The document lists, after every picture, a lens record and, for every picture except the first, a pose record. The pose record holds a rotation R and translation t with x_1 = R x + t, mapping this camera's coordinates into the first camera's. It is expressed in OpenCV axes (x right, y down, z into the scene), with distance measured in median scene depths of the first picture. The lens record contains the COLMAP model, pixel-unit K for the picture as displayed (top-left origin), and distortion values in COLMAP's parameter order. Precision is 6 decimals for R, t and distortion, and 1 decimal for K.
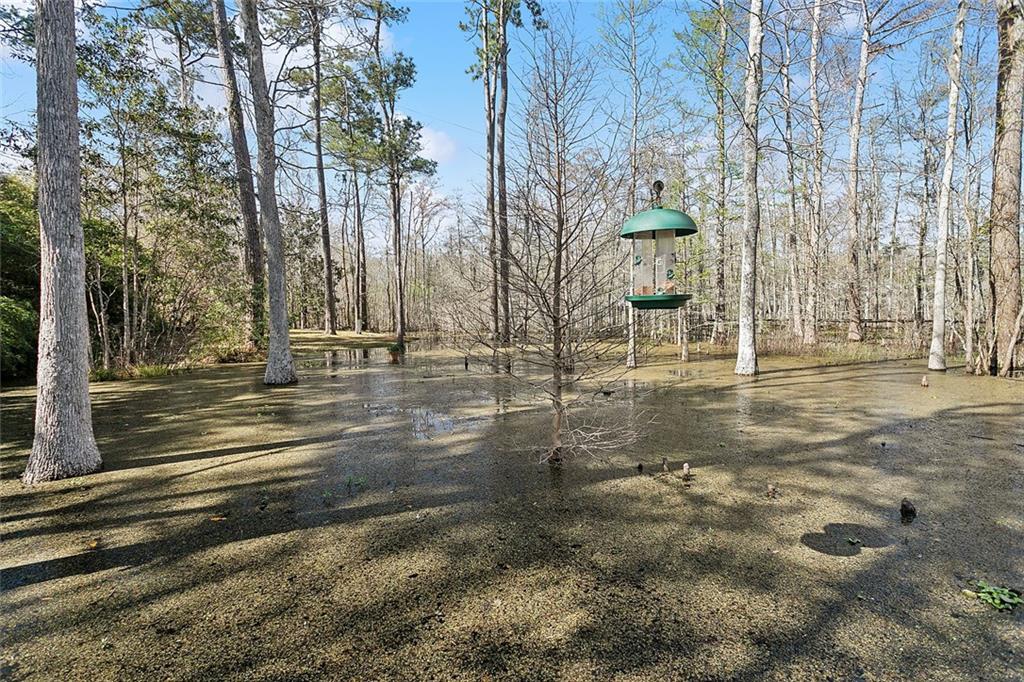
lens RADIAL K [[486.9, 0, 511.1], [0, 486.9, 345.0], [0, 0, 1]] dist [0.003009, -0.000125]
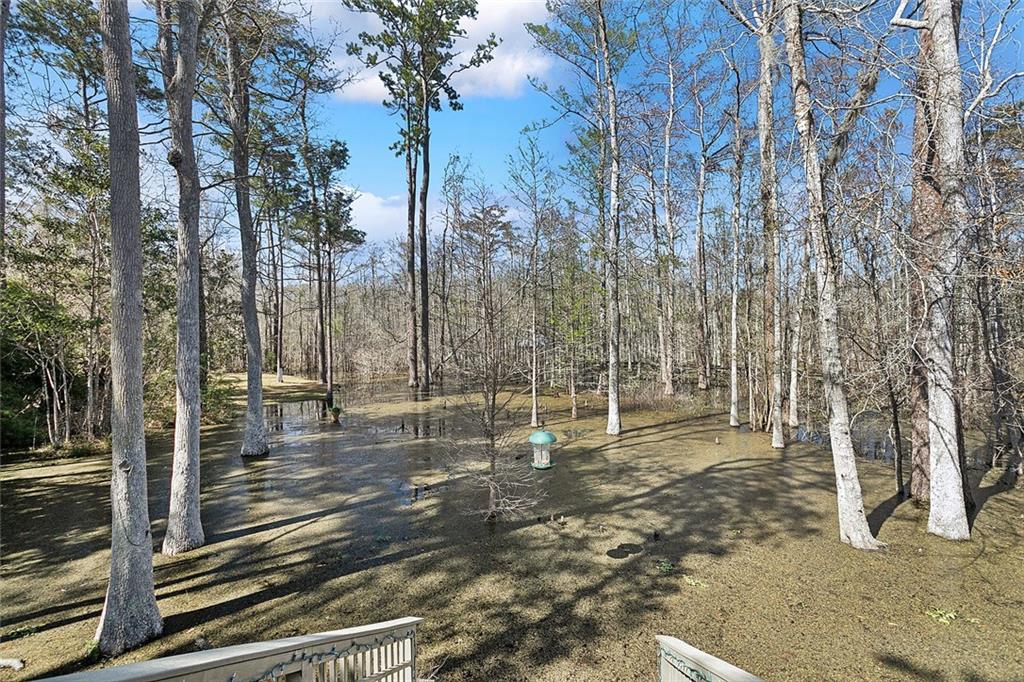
lens RADIAL K [[486.9, 0, 518.2], [0, 486.9, 339.6], [0, 0, 1]] dist [0.003009, -0.000125]
pose [[0.978438, 0.009434, 0.206326, -0.187050], [0.003400, 0.998085, -0.061756, -0.296628], [-0.206514, 0.061126, 0.976532, -0.785363]]
